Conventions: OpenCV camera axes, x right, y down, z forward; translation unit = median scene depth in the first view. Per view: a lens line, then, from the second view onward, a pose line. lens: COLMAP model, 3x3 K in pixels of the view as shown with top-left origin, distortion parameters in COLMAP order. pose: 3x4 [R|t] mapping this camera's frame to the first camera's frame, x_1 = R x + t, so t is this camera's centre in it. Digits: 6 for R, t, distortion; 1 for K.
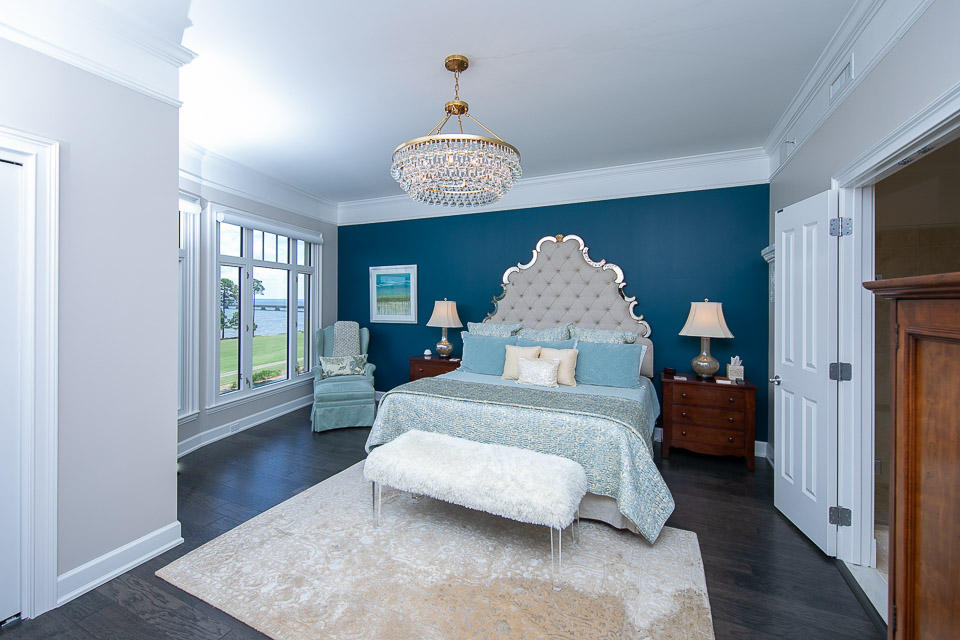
lens RADIAL K [[404.0, 0, 479.1], [0, 404.0, 317.6], [0, 0, 1]] dist [0.002175, 0.000184]
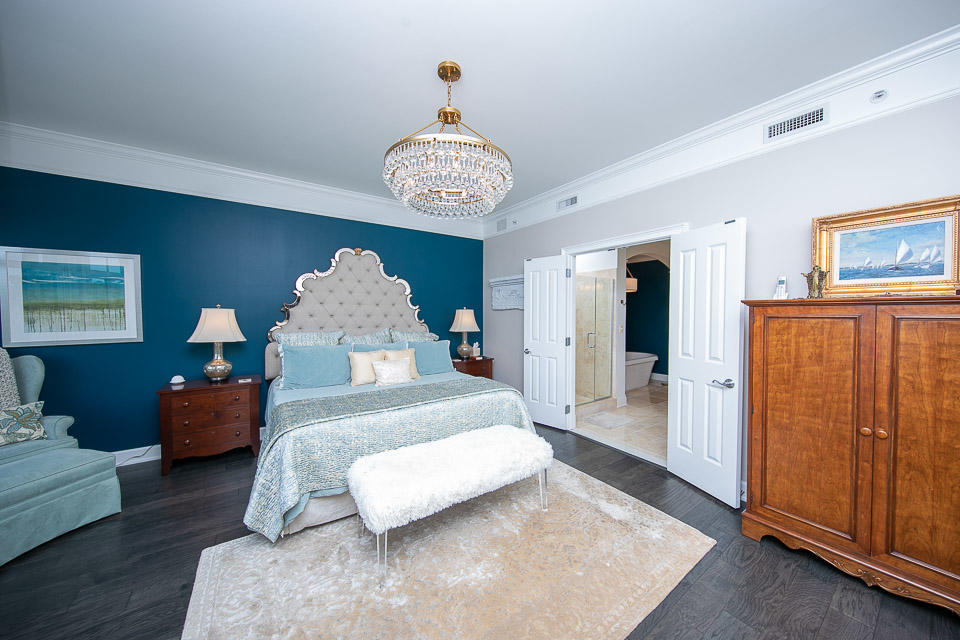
lens RADIAL K [[323.5, 0, 483.1], [0, 323.5, 317.7], [0, 0, 1]] dist [-0.001809, -0.000277]
pose [[0.505011, -0.023340, 0.862797, -0.391197], [0.032431, 0.999442, 0.008054, -0.012523], [-0.862503, 0.023915, 0.505486, 0.263080]]
